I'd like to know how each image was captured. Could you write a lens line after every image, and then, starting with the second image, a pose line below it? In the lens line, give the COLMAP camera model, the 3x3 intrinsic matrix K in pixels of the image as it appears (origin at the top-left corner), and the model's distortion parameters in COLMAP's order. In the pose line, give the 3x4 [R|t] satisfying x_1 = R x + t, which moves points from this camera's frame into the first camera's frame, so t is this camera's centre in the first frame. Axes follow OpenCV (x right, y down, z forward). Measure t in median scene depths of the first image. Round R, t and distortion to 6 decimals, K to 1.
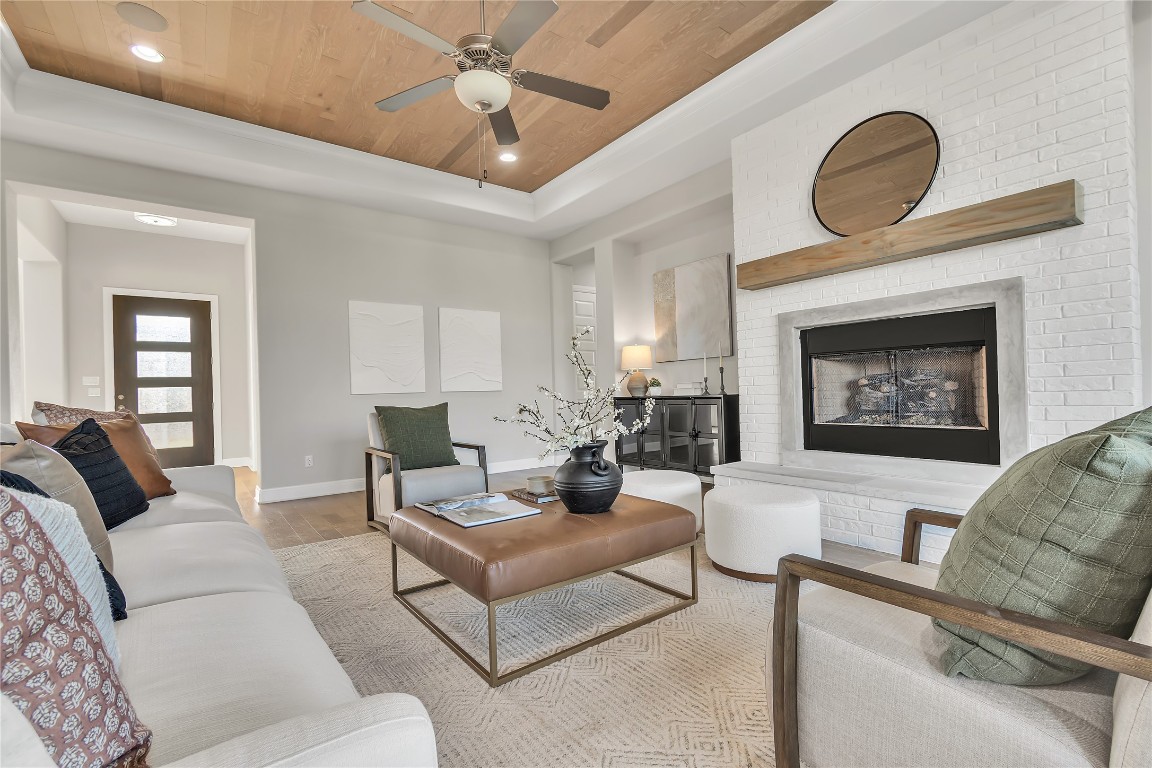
lens RADIAL K [[519.8, 0, 576.7], [0, 519.8, 391.6], [0, 0, 1]] dist [0.000359, 0.000154]
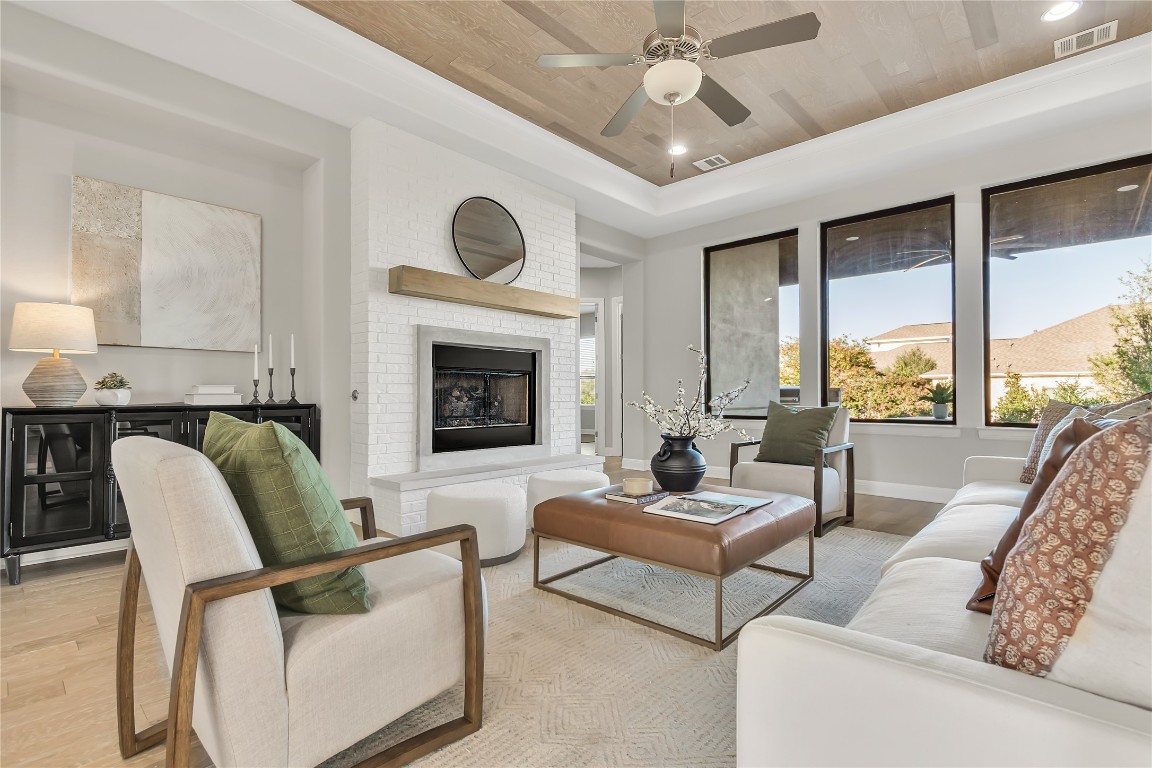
lens RADIAL K [[542.3, 0, 598.0], [0, 542.3, 395.8], [0, 0, 1]] dist [0.002272, 0.000125]
pose [[-0.213293, 0.025895, 0.976645, -0.762132], [0.003873, 0.999663, -0.025660, 0.020825], [-0.976981, -0.001691, -0.213322, 0.914428]]
